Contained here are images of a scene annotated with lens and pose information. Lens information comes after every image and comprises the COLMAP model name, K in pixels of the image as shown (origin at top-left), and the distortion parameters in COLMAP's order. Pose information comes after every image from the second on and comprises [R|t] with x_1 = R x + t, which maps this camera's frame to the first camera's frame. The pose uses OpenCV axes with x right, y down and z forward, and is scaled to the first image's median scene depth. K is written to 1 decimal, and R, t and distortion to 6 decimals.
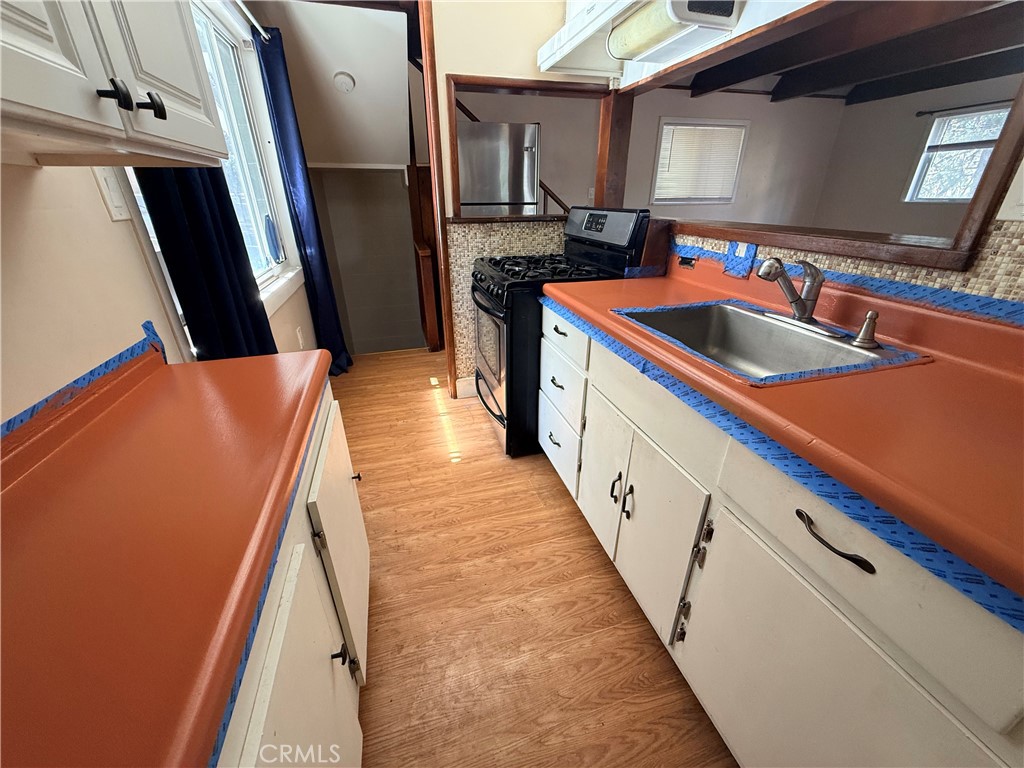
lens RADIAL K [[401.5, 0, 511.1], [0, 401.5, 382.2], [0, 0, 1]] dist [-0.000305, 0.000051]
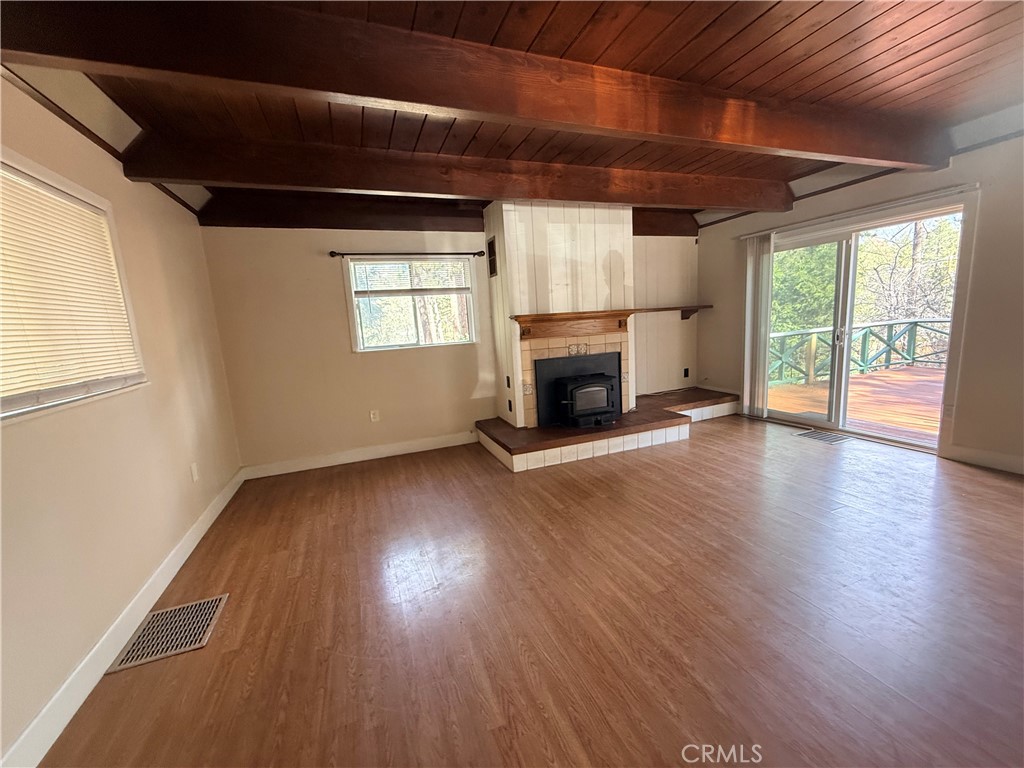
lens RADIAL K [[401.5, 0, 507.6], [0, 401.5, 380.3], [0, 0, 1]] dist [-0.000305, 0.000051]
pose [[-0.081465, -0.135259, 0.987455, 0.155626], [0.472959, 0.866846, 0.157758, -0.385940], [-0.877310, 0.479877, -0.006646, 0.769513]]
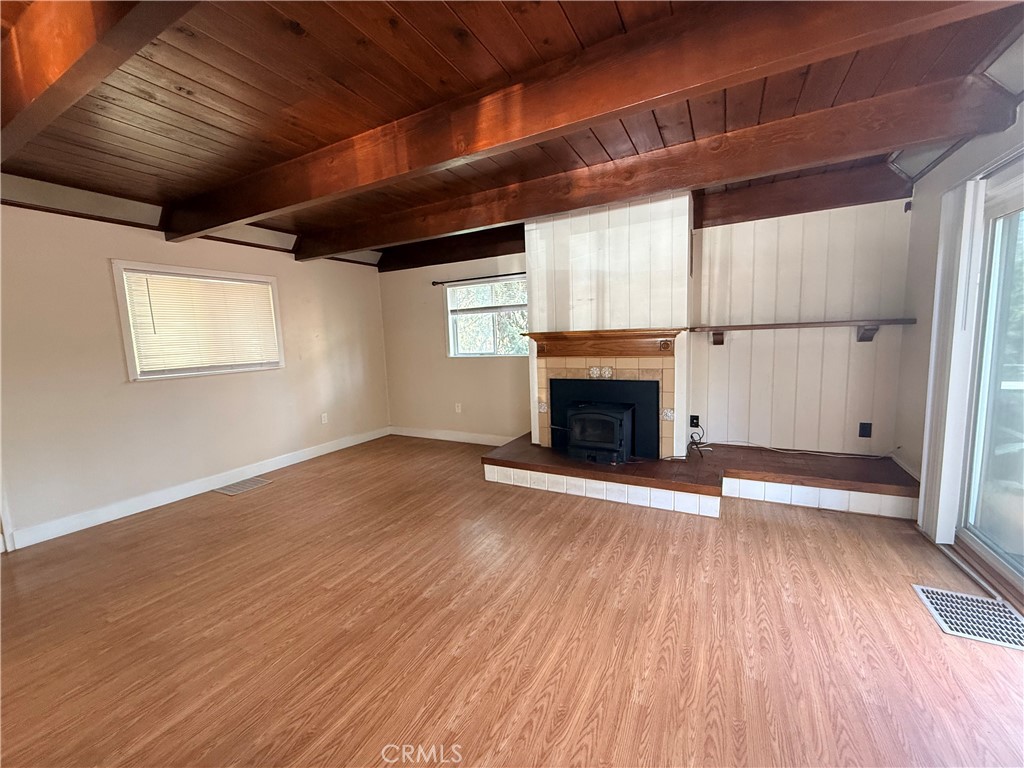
lens RADIAL K [[401.5, 0, 517.8], [0, 401.5, 380.6], [0, 0, 1]] dist [-0.000305, 0.000051]
pose [[0.688338, -0.101496, 0.718254, 0.346250], [0.334265, 0.923151, -0.189893, -0.137063], [-0.643783, 0.370798, 0.669367, 0.214050]]
